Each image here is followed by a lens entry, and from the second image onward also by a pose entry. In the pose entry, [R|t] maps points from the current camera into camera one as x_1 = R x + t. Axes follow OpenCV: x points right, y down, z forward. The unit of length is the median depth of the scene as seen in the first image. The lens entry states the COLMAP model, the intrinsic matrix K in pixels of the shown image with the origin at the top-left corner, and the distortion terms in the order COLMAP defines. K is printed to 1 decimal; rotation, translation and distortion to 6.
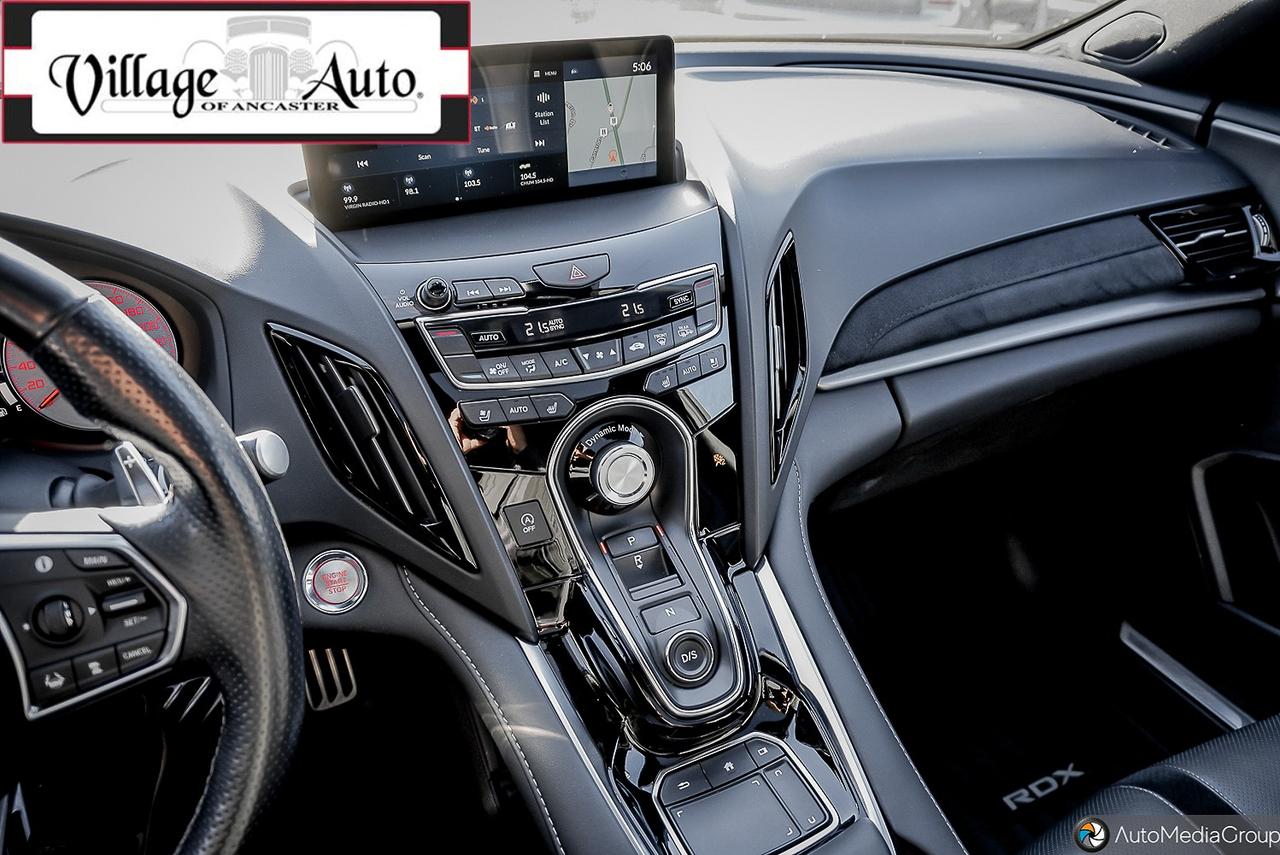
lens RADIAL K [[937.5, 0, 686.9], [0, 937.5, 425.1], [0, 0, 1]] dist [-0.055776, 0.010546]
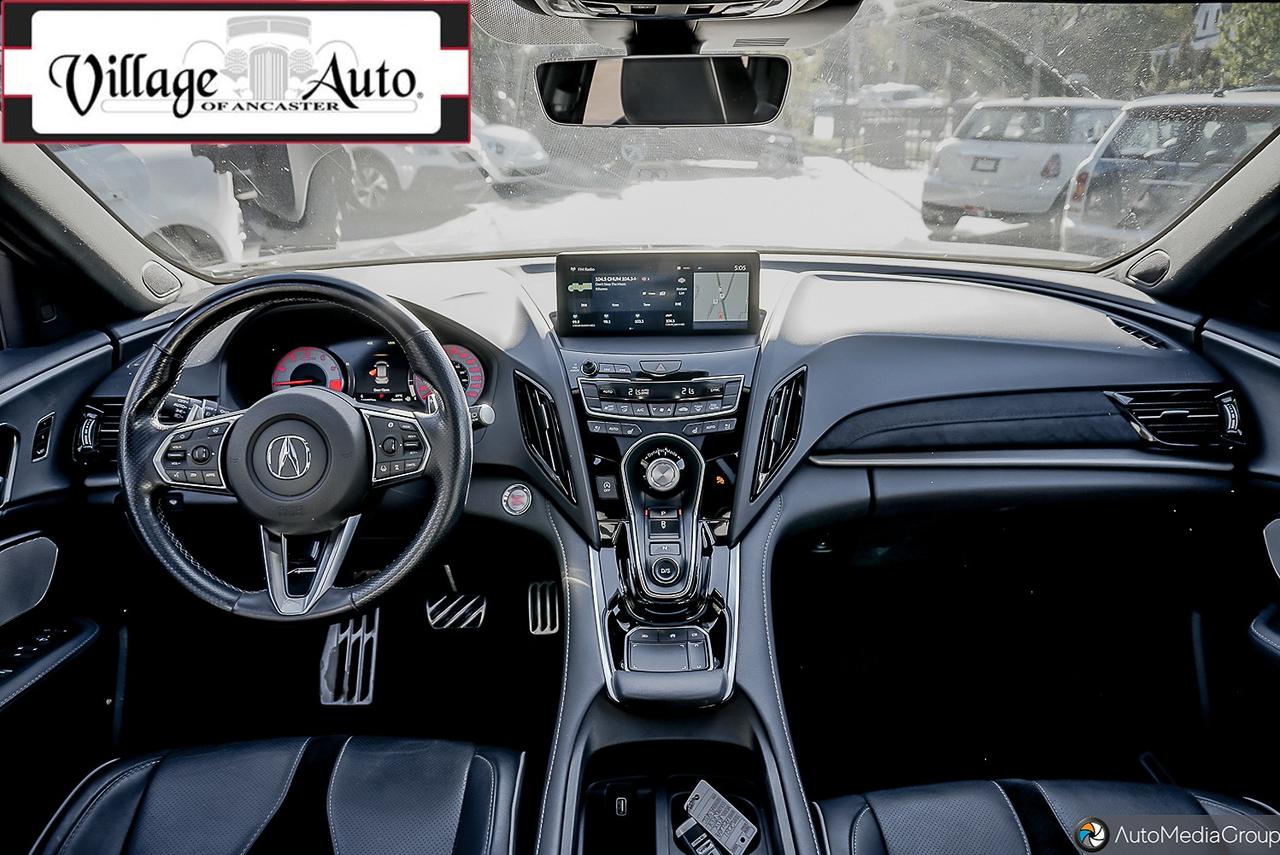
lens RADIAL K [[877.8, 0, 631.0], [0, 877.8, 420.4], [0, 0, 1]] dist [-0.039071, 0.026496]
pose [[0.887921, 0.135170, -0.439687, 0.633300], [-0.214044, 0.967475, -0.134825, 0.198511], [0.407162, 0.213826, 0.887974, -0.604570]]
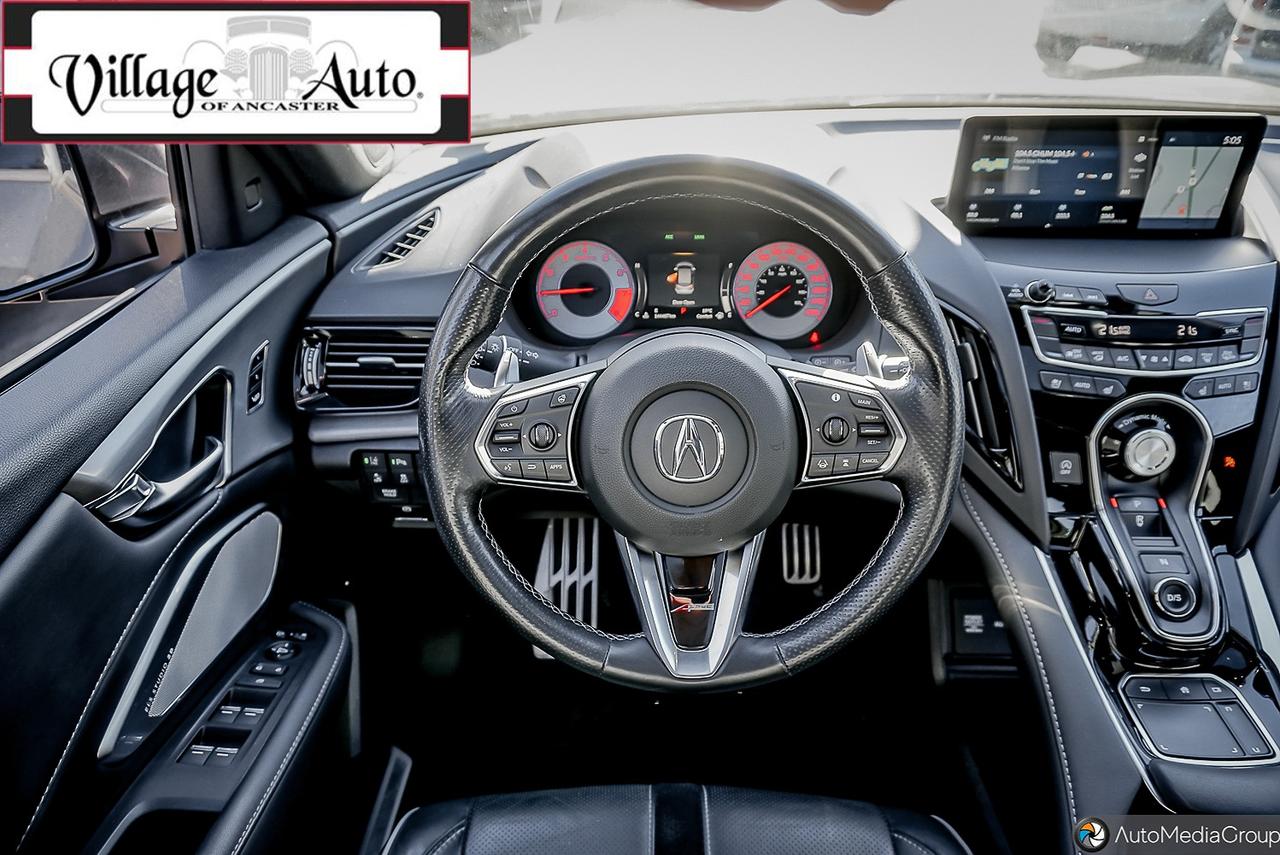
lens RADIAL K [[877.8, 0, 634.2], [0, 877.8, 425.7], [0, 0, 1]] dist [-0.039071, 0.026496]
pose [[0.869726, 0.235165, -0.433906, -0.174620], [-0.235217, 0.970415, 0.054467, 0.120210], [0.433878, 0.054691, 0.899310, -0.406737]]
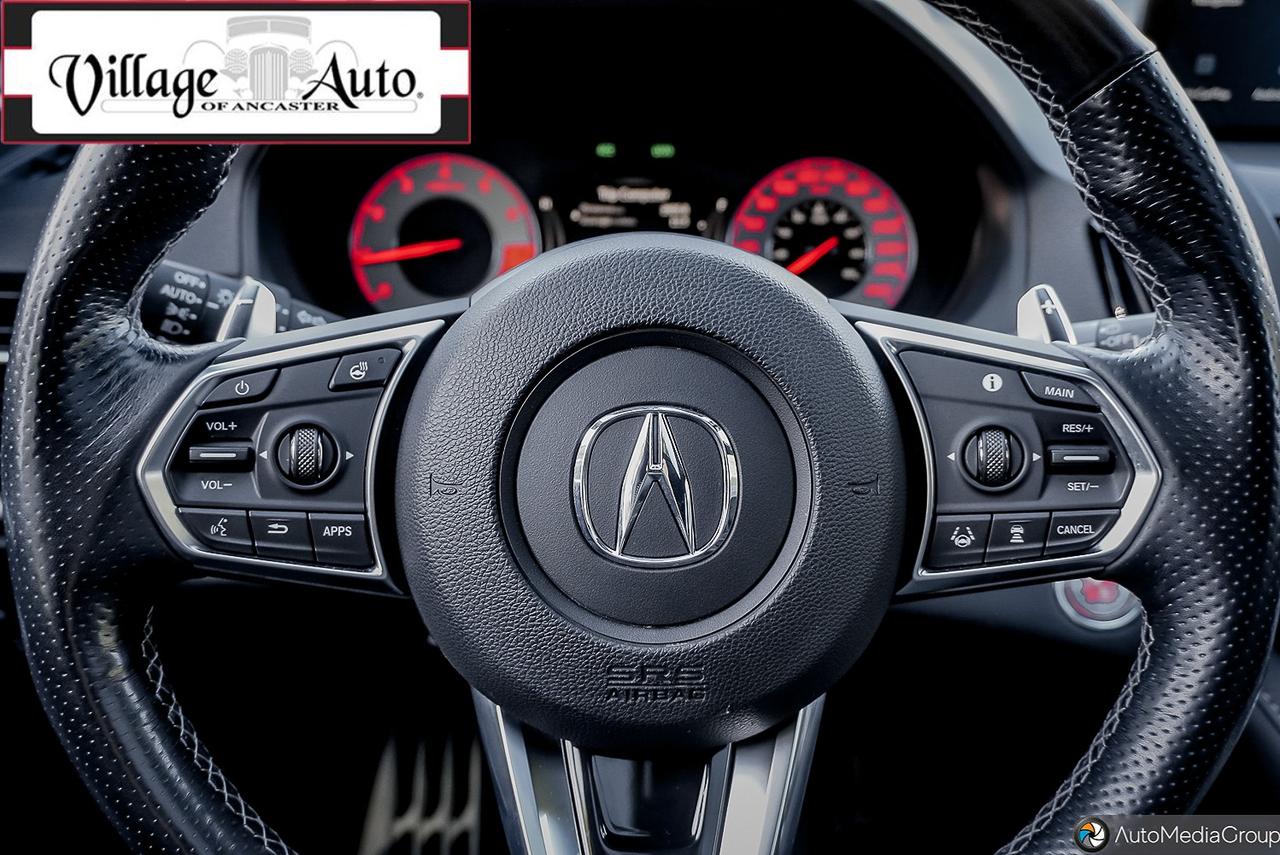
lens RADIAL K [[1143.9, 0, 595.3], [0, 1143.9, 440.4], [0, 0, 1]] dist [-0.066340, 0.004247]
pose [[0.885171, 0.189770, -0.424804, -0.345201], [-0.258747, 0.959607, -0.110476, 0.230151], [0.386680, 0.207707, 0.898519, 0.014826]]
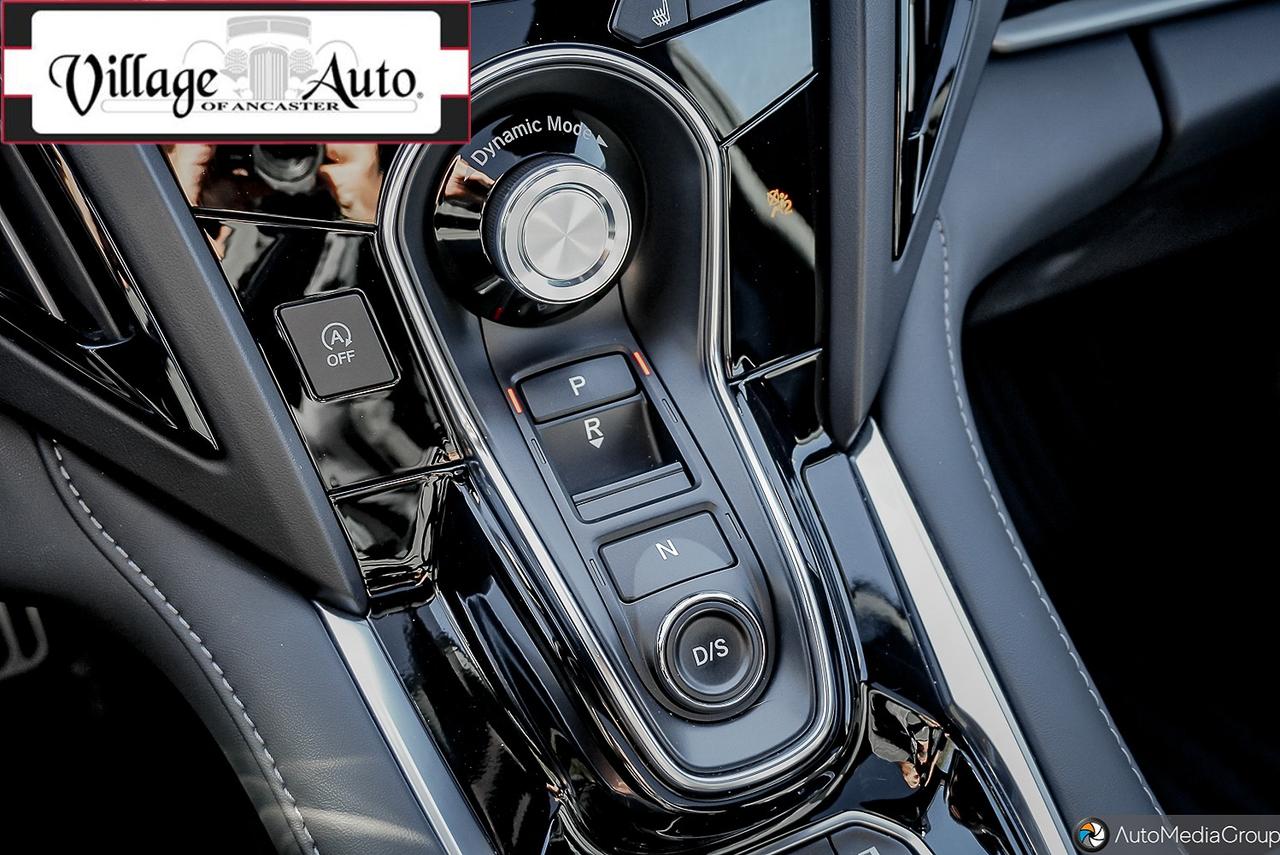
lens RADIAL K [[1571.7, 0, 650.4], [0, 1571.7, 426.4], [0, 0, 1]] dist [0.056355, 0.000000]
pose [[0.999940, 0.010508, -0.002930, -0.023408], [-0.009886, 0.986432, 0.163873, 0.021387], [0.004613, -0.163834, 0.986477, 0.273933]]
